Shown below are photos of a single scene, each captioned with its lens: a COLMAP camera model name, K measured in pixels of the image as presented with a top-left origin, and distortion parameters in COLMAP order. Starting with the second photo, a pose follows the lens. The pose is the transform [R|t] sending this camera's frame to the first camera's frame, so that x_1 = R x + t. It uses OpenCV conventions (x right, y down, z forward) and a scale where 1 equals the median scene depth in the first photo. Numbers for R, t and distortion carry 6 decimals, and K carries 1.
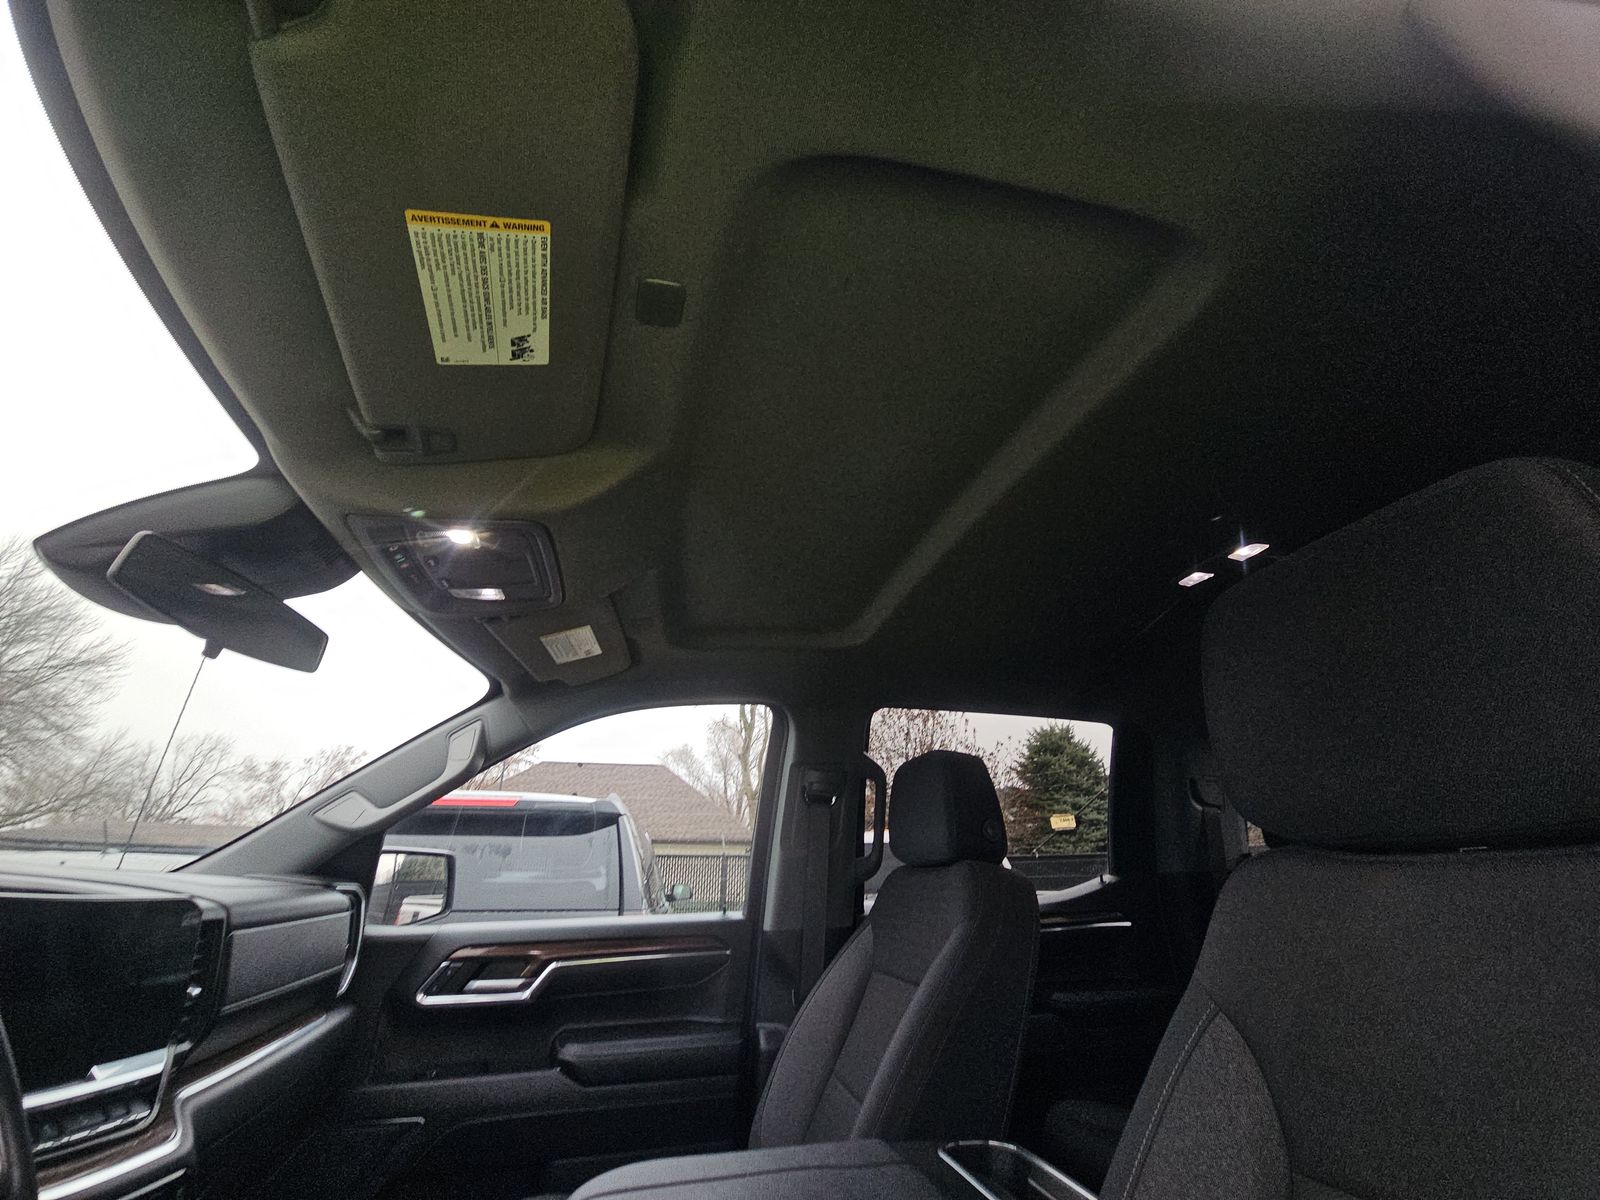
lens RADIAL K [[657.8, 0, 804.8], [0, 657.8, 591.0], [0, 0, 1]] dist [-0.008015, 0.000230]
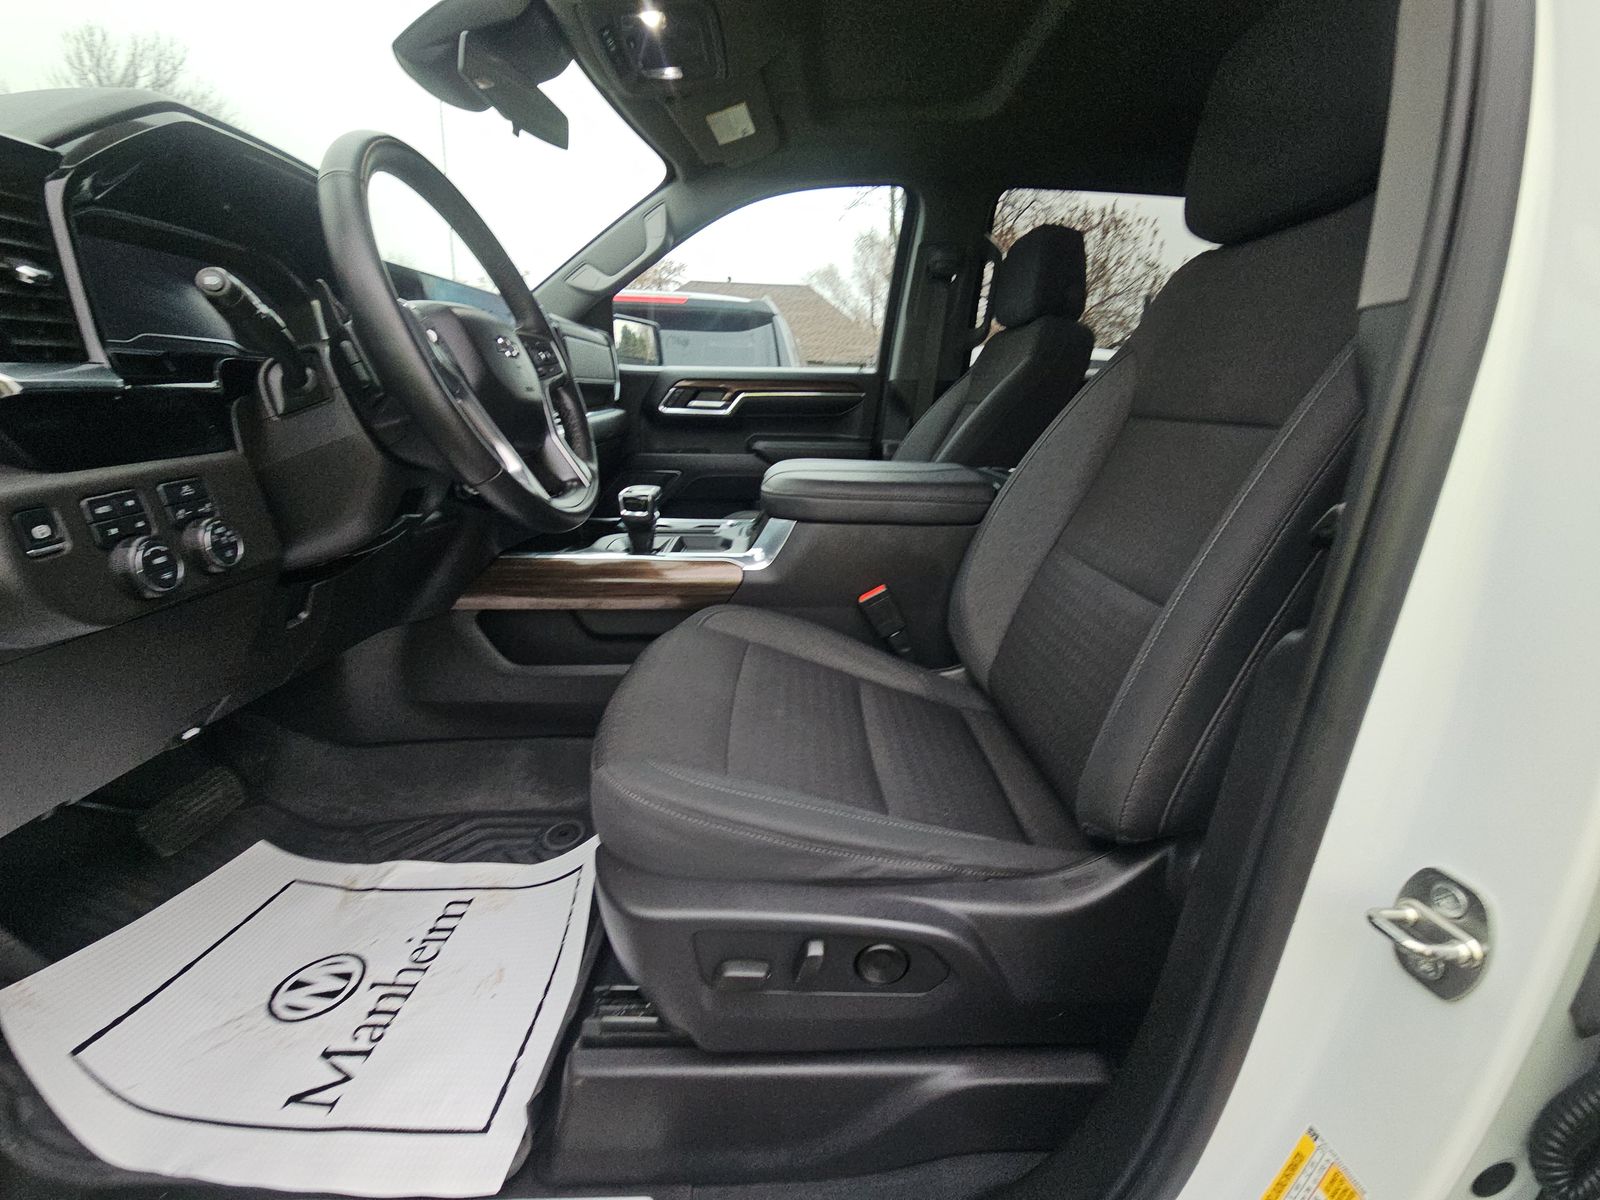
lens RADIAL K [[657.8, 0, 804.8], [0, 657.8, 591.0], [0, 0, 1]] dist [-0.008015, 0.000230]
pose [[0.977978, 0.093249, -0.186715, 0.061365], [0.047095, 0.772957, 0.632708, -0.006340], [0.203323, -0.627568, 0.751544, -0.327187]]
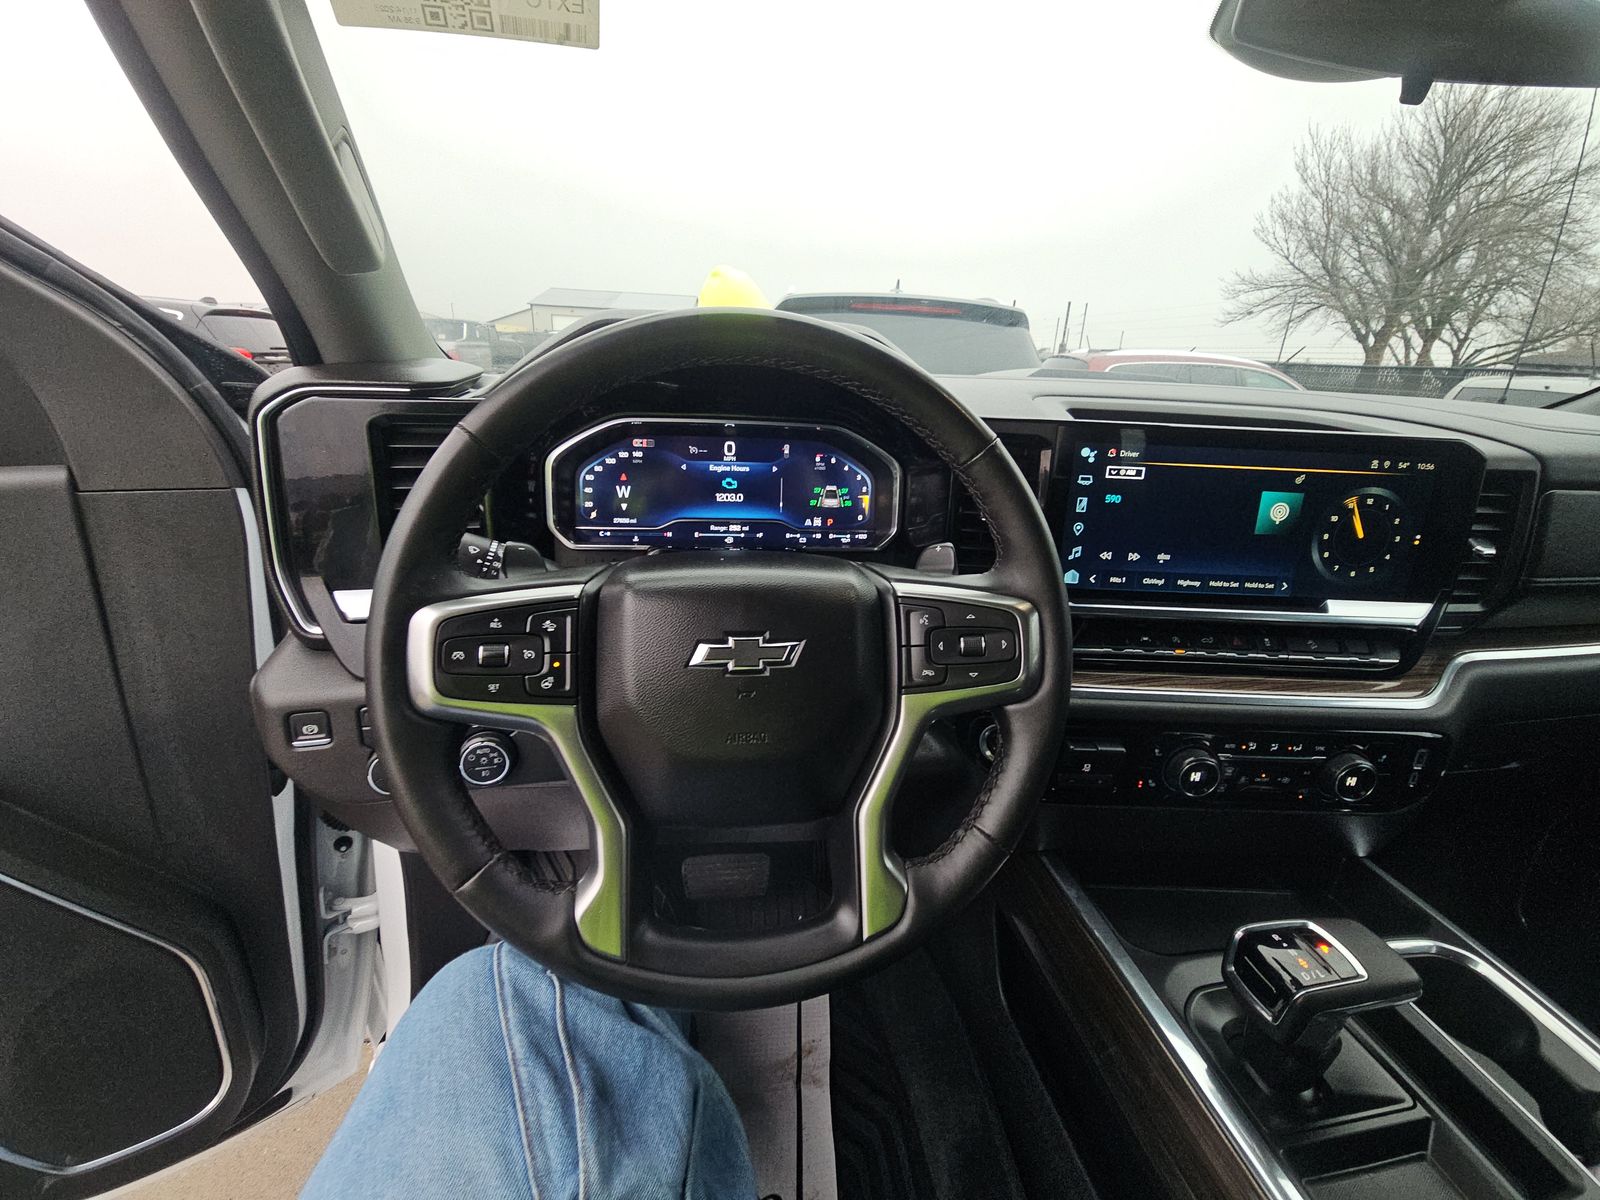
lens RADIAL K [[652.7, 0, 805.9], [0, 652.7, 592.4], [0, 0, 1]] dist [0.013335, -0.013950]
pose [[-0.106420, 0.319781, -0.941496, -0.033137], [0.367015, 0.892643, 0.261703, 0.071452], [0.924108, -0.317692, -0.212360, 0.201204]]
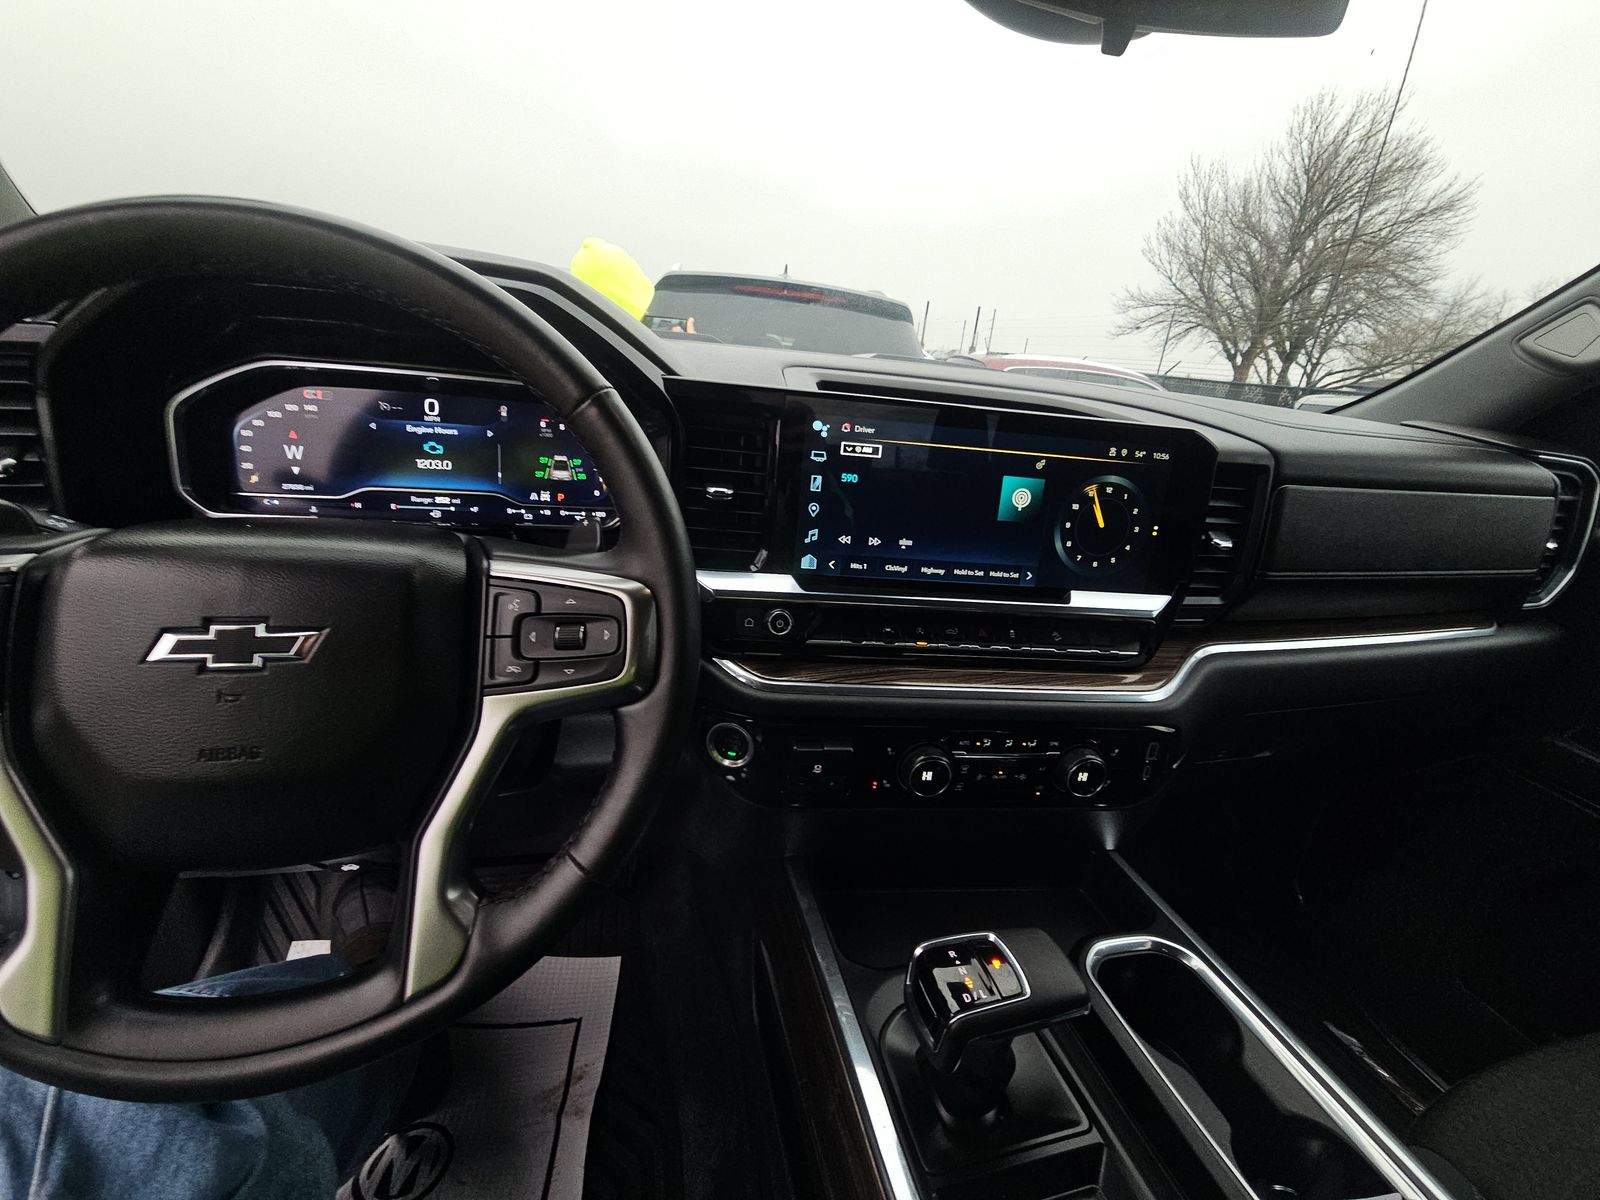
lens RADIAL K [[657.8, 0, 804.8], [0, 657.8, 591.0], [0, 0, 1]] dist [-0.008015, 0.000230]
pose [[0.014525, 0.330154, -0.943815, -0.076896], [0.318044, 0.893367, 0.317402, 0.124728], [0.947965, -0.304785, -0.092027, 0.298047]]
